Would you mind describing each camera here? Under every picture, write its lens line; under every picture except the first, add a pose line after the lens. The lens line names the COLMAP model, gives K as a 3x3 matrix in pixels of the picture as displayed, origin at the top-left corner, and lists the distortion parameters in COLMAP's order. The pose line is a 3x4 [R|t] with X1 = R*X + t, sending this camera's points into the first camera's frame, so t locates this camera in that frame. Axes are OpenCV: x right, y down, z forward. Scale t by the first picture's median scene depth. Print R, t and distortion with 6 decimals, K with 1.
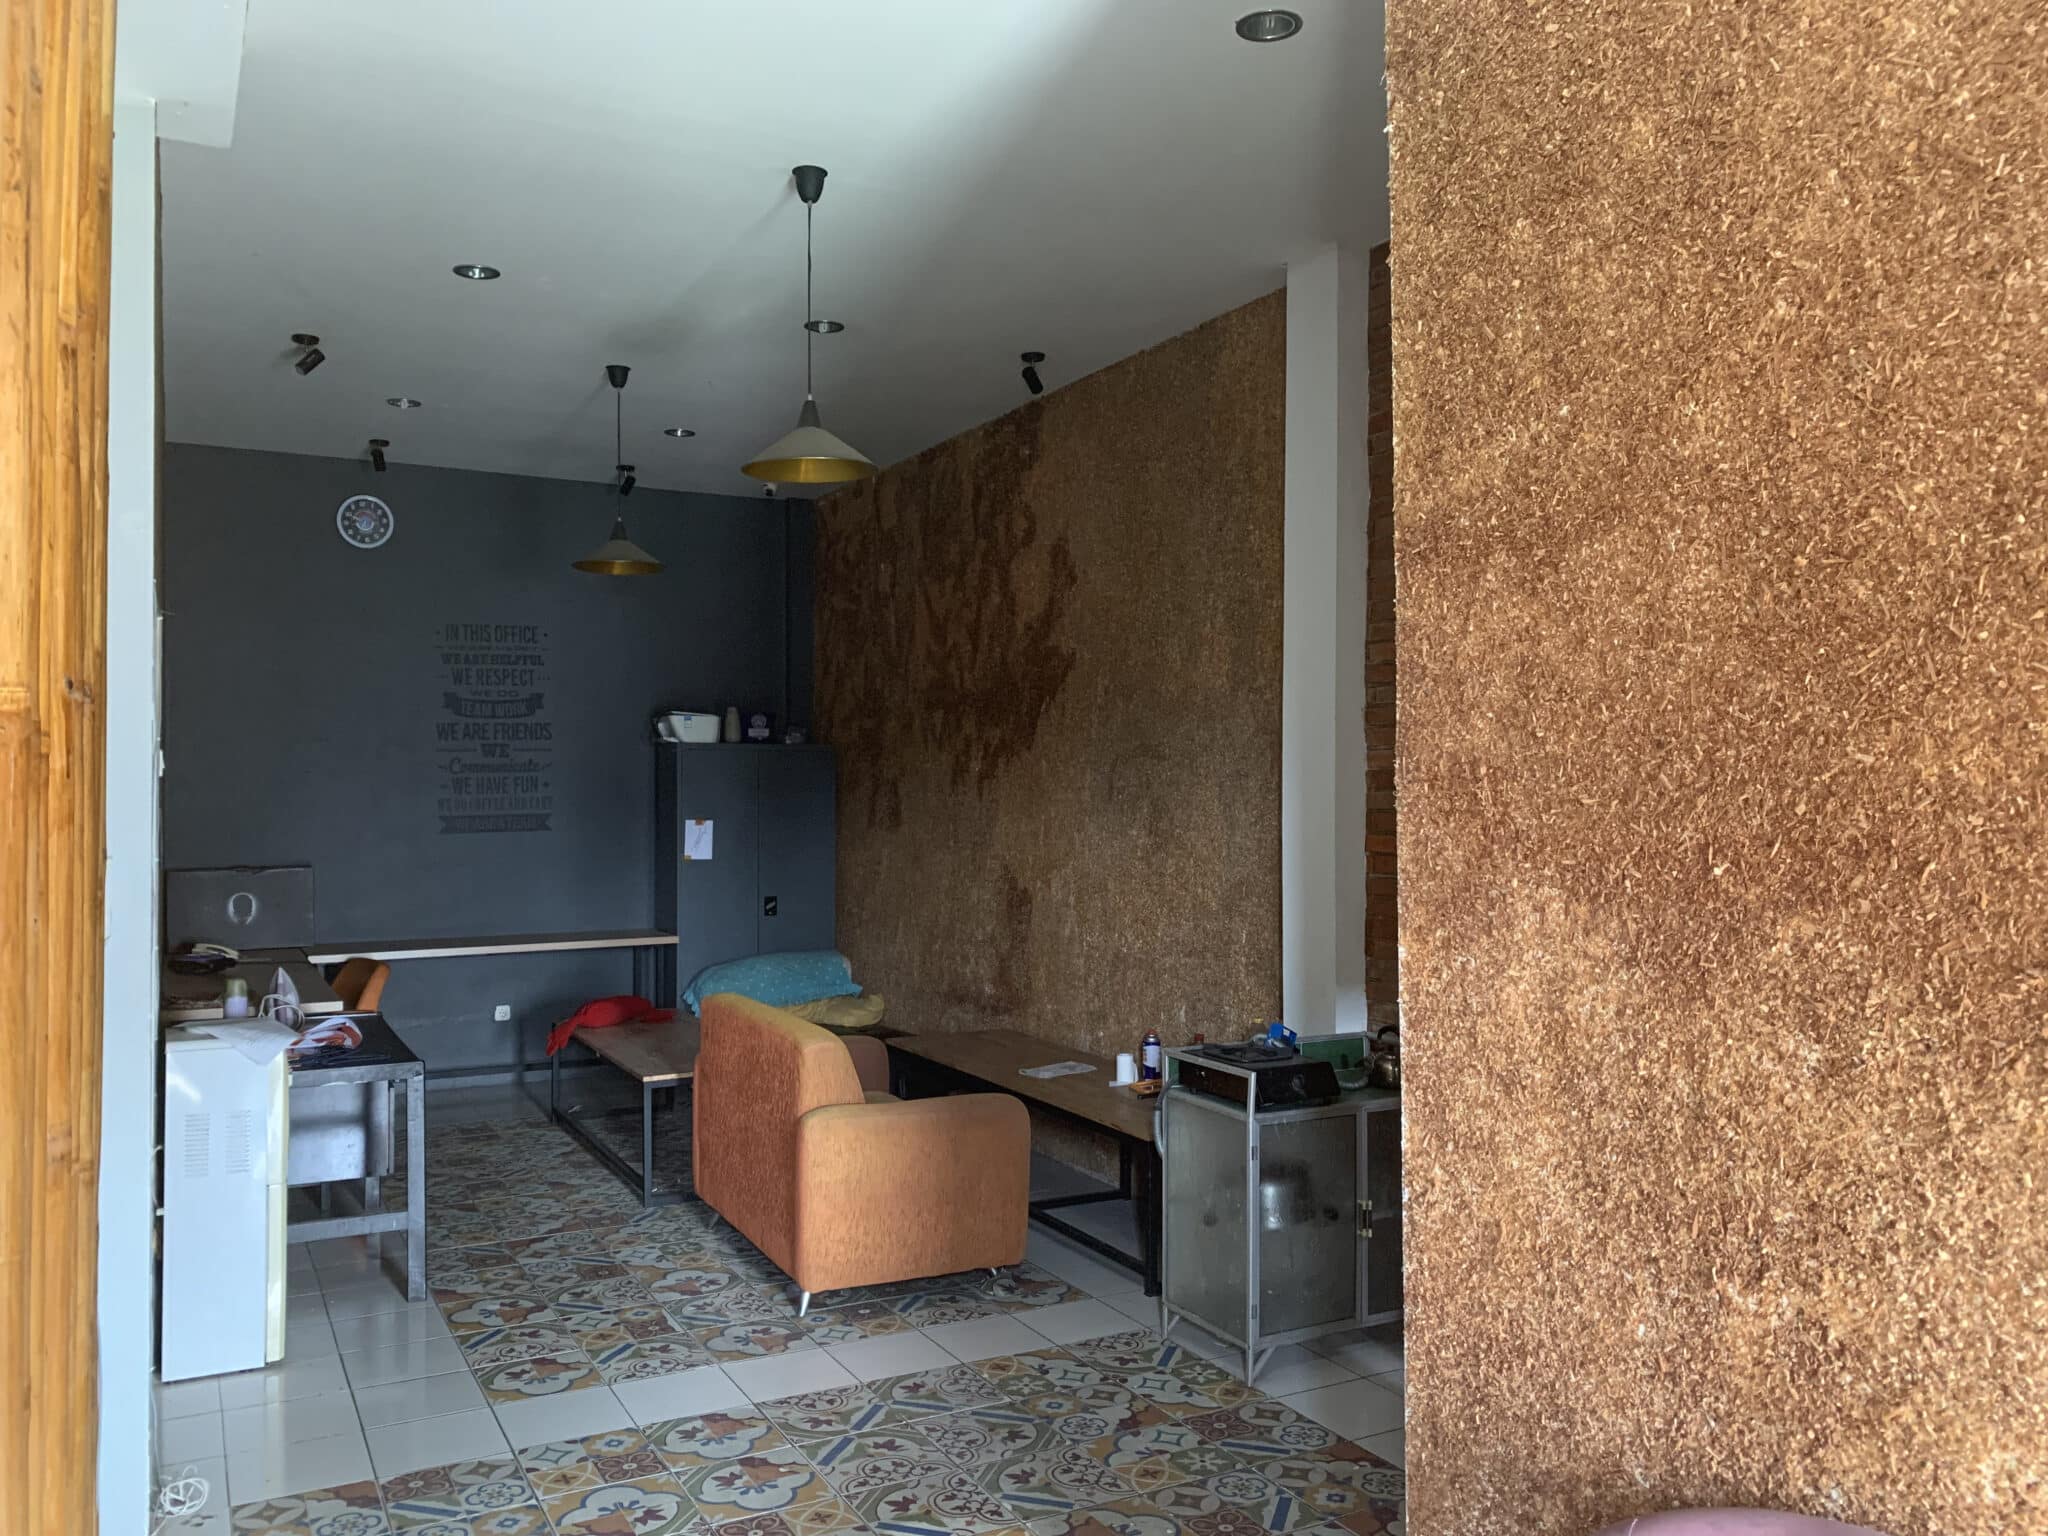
lens RADIAL K [[1581.4, 0, 1024.0], [0, 1581.4, 768.0], [0, 0, 1]] dist [-0.011218, -0.003347]
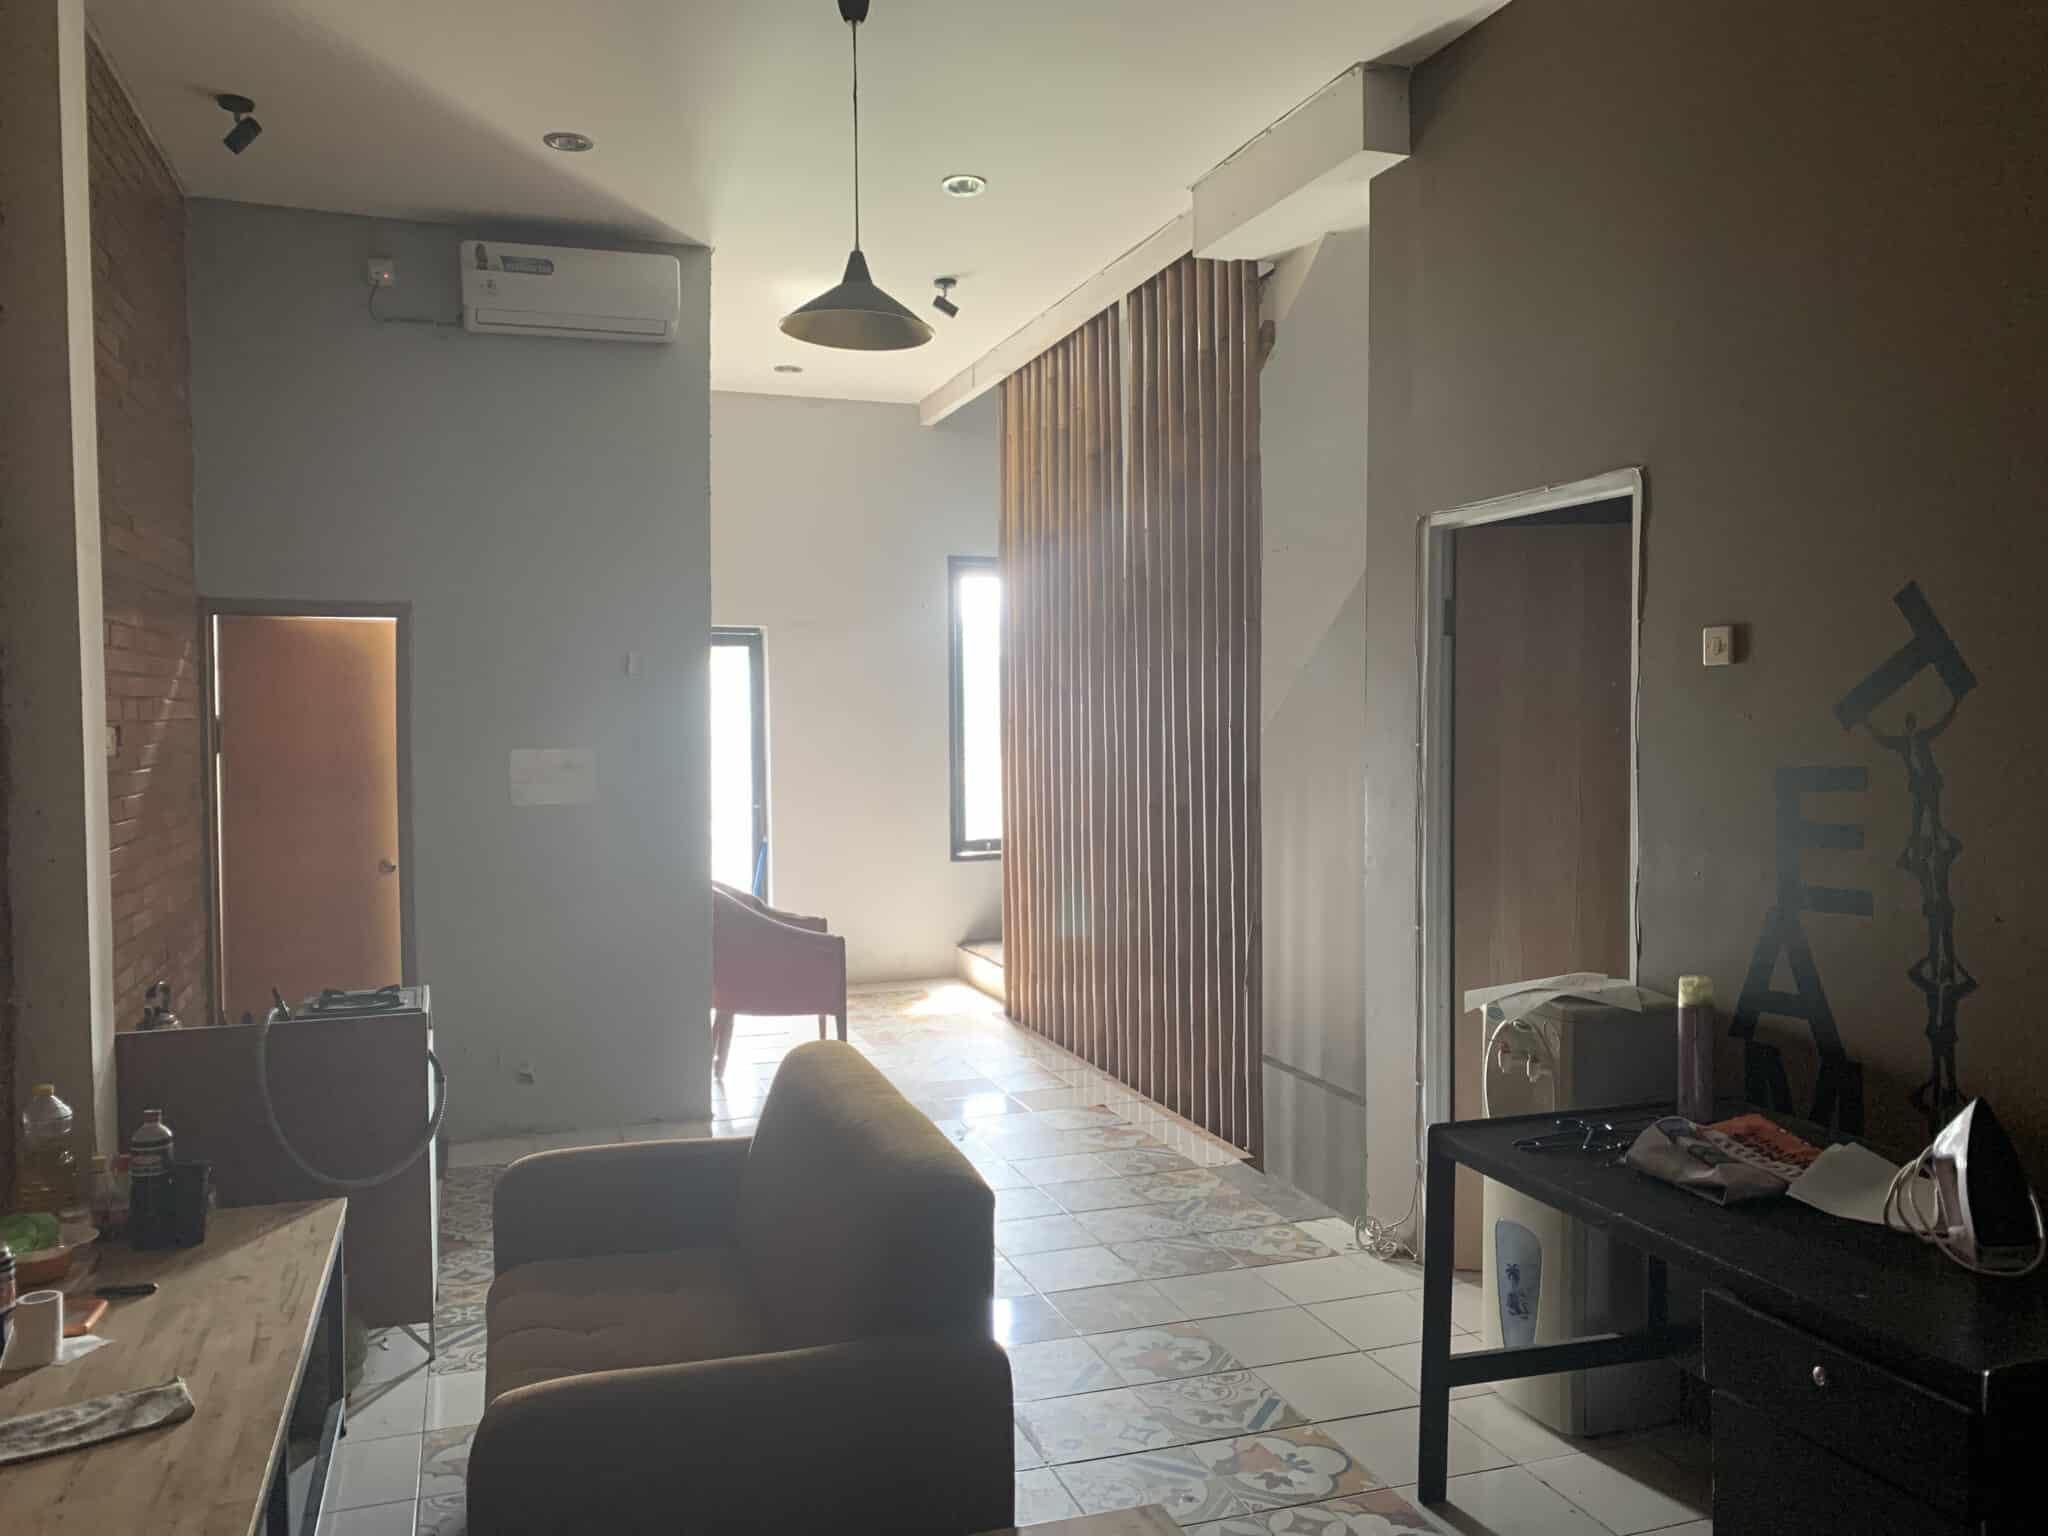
lens RADIAL K [[1581.4, 0, 1024.0], [0, 1581.4, 768.0], [0, 0, 1]] dist [-0.011218, -0.003347]
pose [[-0.986781, -0.000049, 0.162059, -0.370439], [0.004944, 0.999526, 0.030402, 0.028735], [-0.161984, 0.030802, -0.986313, 1.859980]]
